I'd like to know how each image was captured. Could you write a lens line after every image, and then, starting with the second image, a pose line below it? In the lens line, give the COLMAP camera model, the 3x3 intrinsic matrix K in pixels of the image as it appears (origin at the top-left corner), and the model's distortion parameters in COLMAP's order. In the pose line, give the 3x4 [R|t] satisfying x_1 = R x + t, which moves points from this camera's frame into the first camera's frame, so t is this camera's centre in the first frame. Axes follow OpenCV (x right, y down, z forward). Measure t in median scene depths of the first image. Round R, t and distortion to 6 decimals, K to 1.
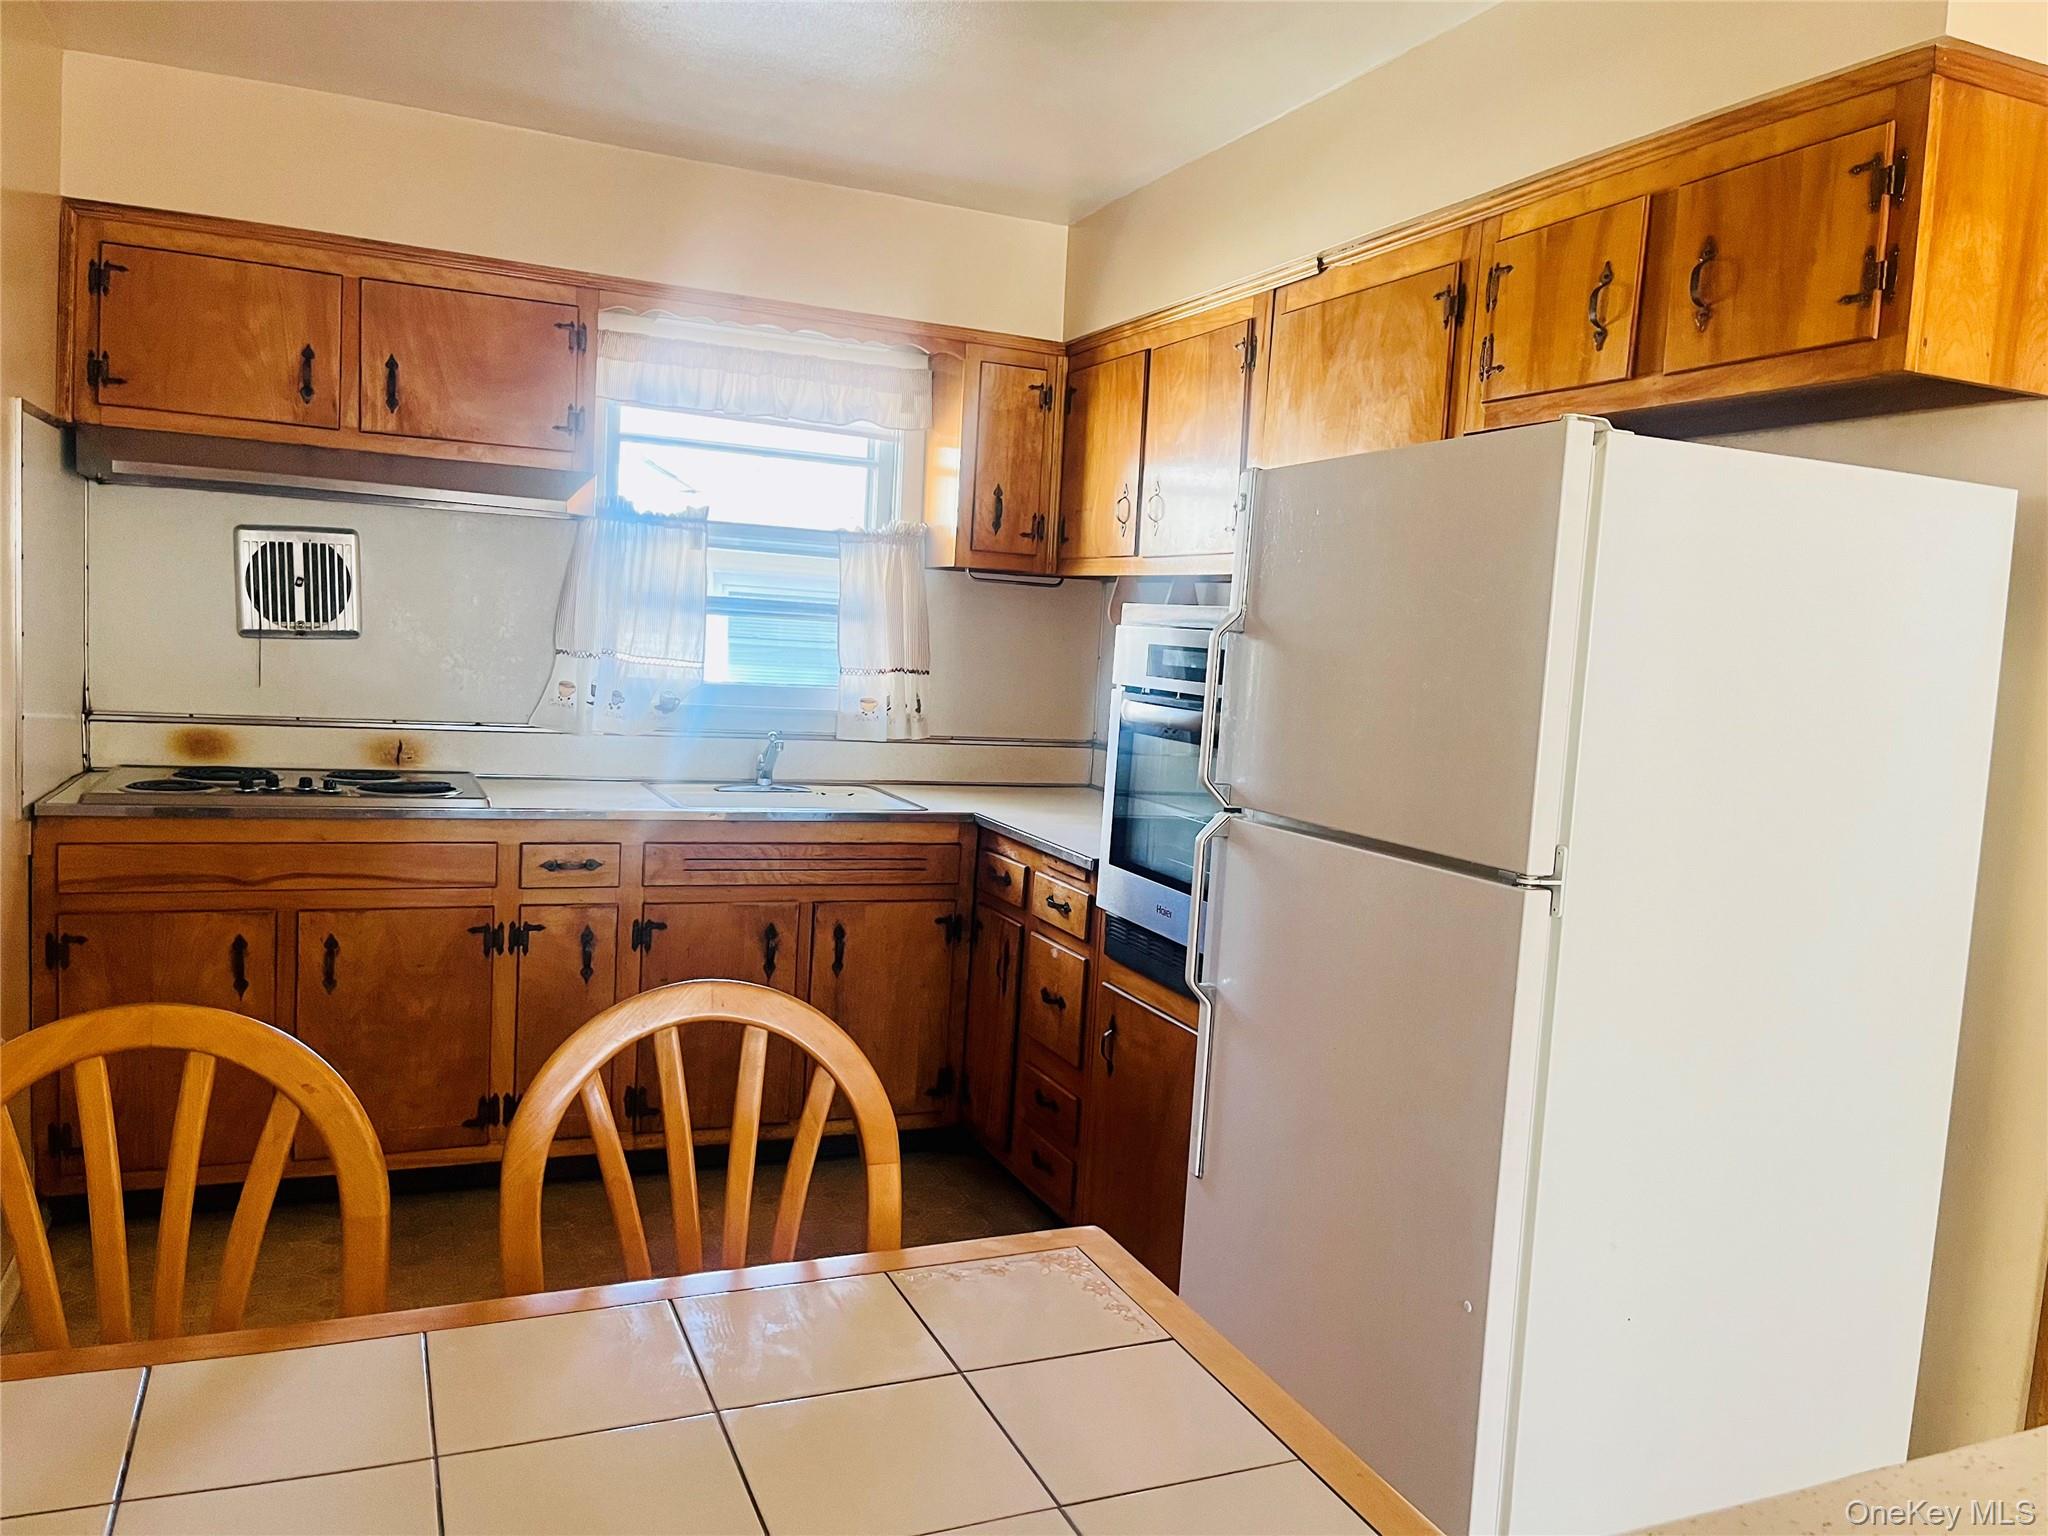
lens RADIAL K [[1534.2, 0, 1024.0], [0, 1534.2, 768.0], [0, 0, 1]] dist [0.079448, -0.117402]
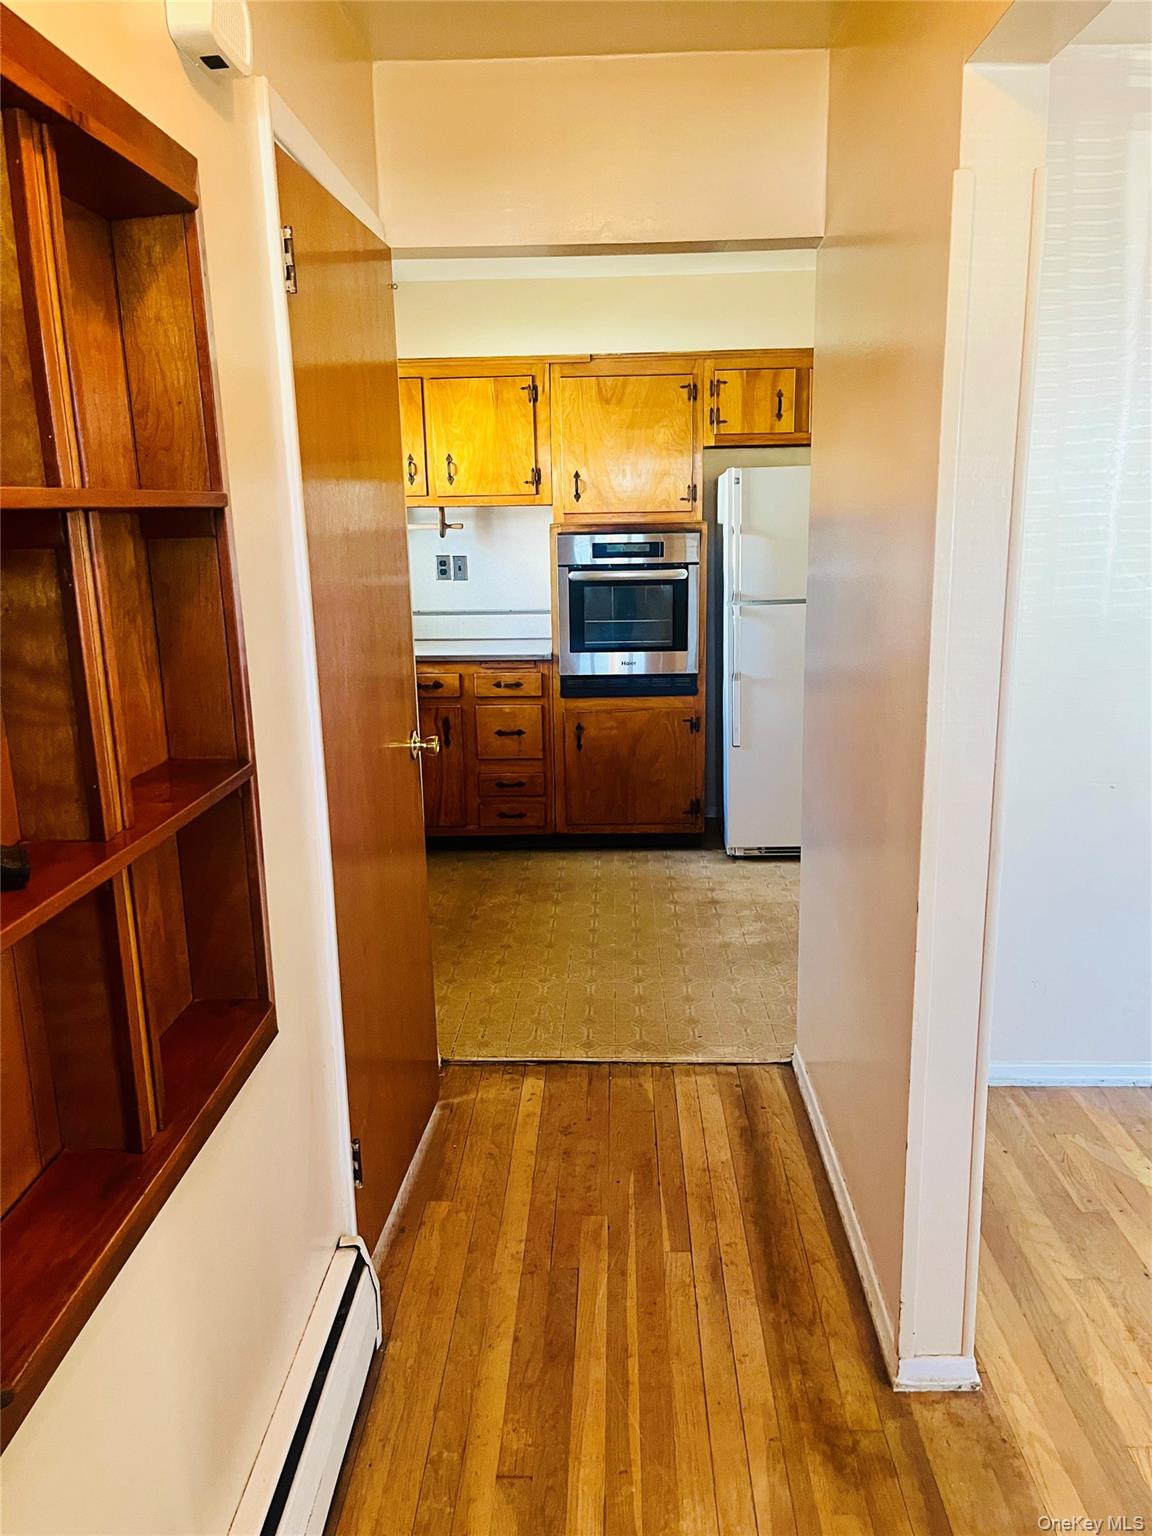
lens RADIAL K [[1150.7, 0, 576.0], [0, 1150.7, 768.0], [0, 0, 1]] dist [0.079448, -0.117402]
pose [[0.421779, -0.265281, 0.867023, -1.354679], [0.129763, 0.964059, 0.231846, -0.149308], [-0.897365, 0.014720, 0.441043, 0.308137]]
